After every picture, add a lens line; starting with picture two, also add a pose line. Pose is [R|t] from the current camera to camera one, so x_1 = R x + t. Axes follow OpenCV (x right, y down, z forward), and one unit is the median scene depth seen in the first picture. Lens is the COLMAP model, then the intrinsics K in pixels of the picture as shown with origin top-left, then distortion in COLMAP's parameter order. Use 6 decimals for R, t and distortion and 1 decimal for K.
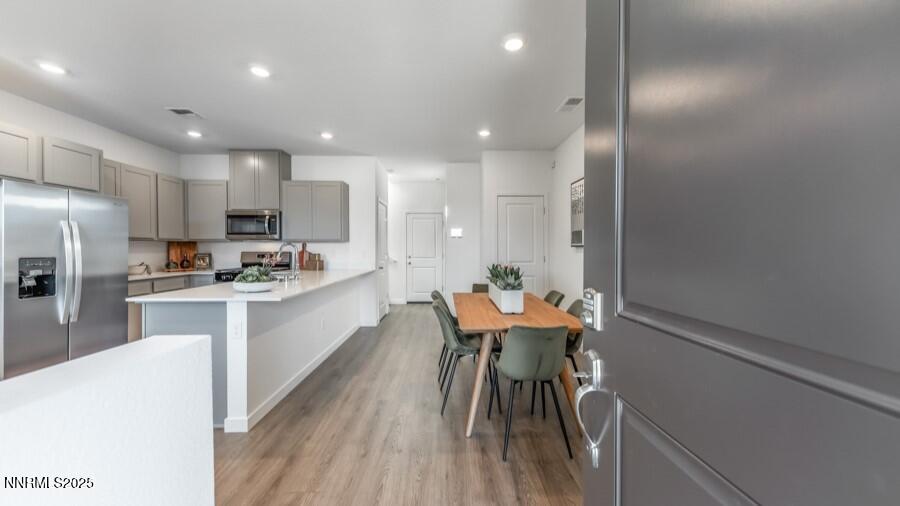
lens RADIAL K [[314.4, 0, 450.0], [0, 314.4, 253.0], [0, 0, 1]] dist [-0.001000, -0.000149]
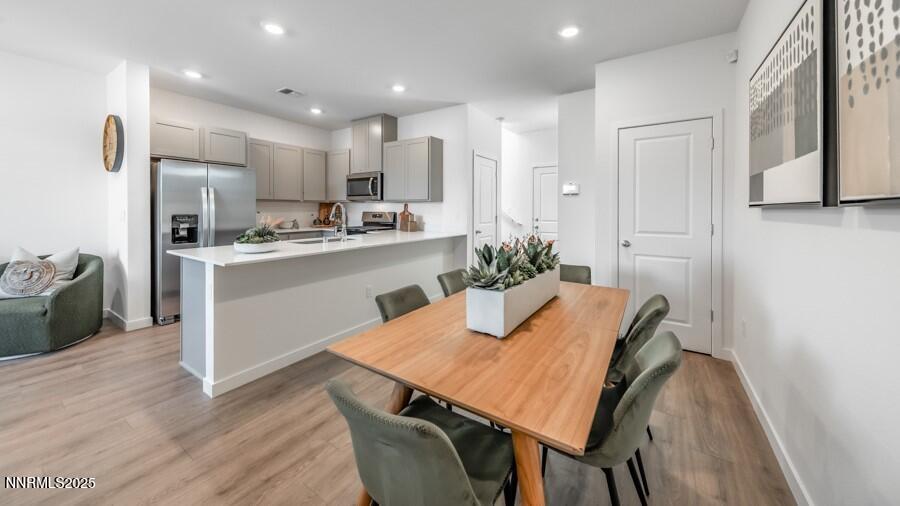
lens RADIAL K [[313.3, 0, 453.6], [0, 313.3, 212.3], [0, 0, 1]] dist [0.001883, 0.000027]
pose [[0.829869, 0.009705, -0.557874, 0.236870], [-0.012338, 0.999923, -0.000960, -0.005188], [0.557822, 0.007680, 0.829925, 0.285849]]
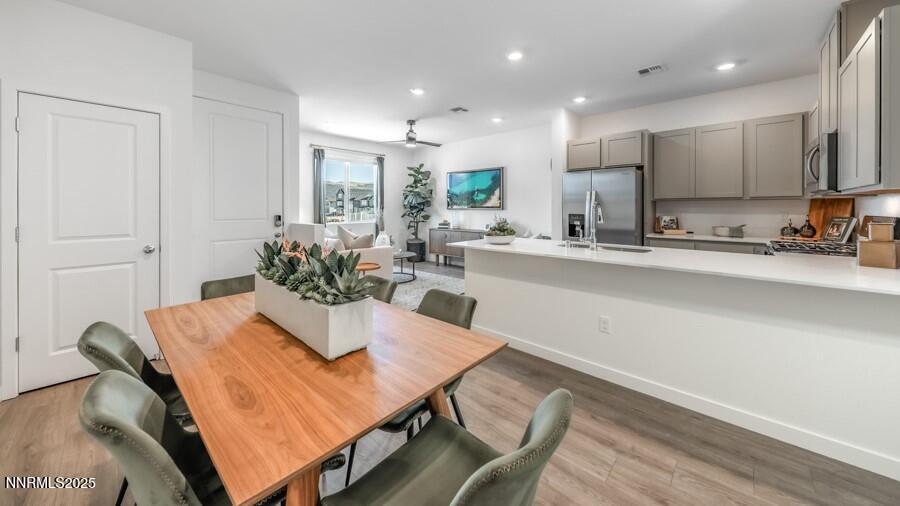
lens RADIAL K [[321.1, 0, 450.7], [0, 321.1, 208.9], [0, 0, 1]] dist [-0.000783, -0.000185]
pose [[-0.688317, 0.003247, -0.725403, 0.240202], [-0.009929, 0.999854, 0.013897, -0.017339], [0.725342, 0.016768, -0.688184, 0.948170]]
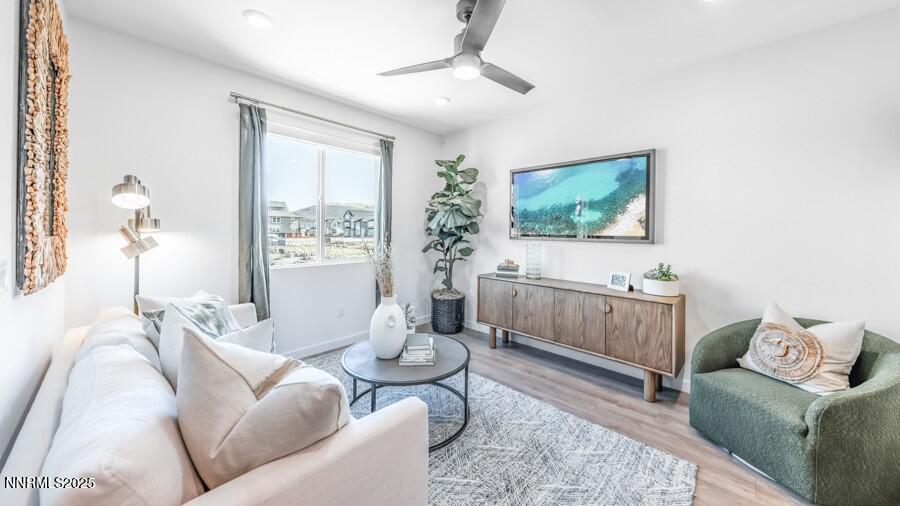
lens RADIAL K [[315.0, 0, 449.7], [0, 315.0, 228.7], [0, 0, 1]] dist [0.000226, 0.000044]
pose [[-0.701873, -0.010583, -0.712224, -0.195196], [-0.022000, 0.999735, 0.006826, -0.021899], [0.711963, 0.020460, -0.701919, 0.314244]]
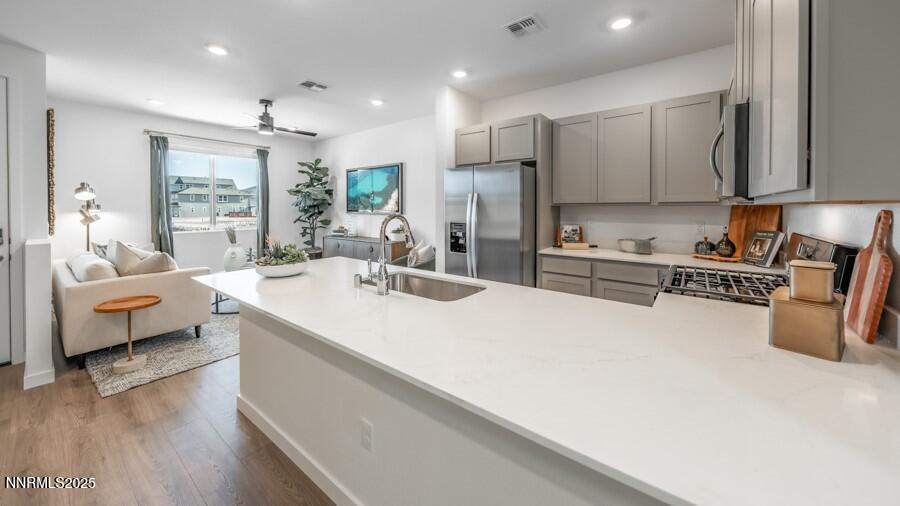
lens RADIAL K [[321.2, 0, 451.9], [0, 321.2, 208.9], [0, 0, 1]] dist [0.007768, -0.000159]
pose [[-0.623264, 0.007062, -0.781980, -0.128708], [-0.010004, 0.999805, 0.017002, -0.037381], [0.781948, 0.018419, -0.623072, 1.014077]]
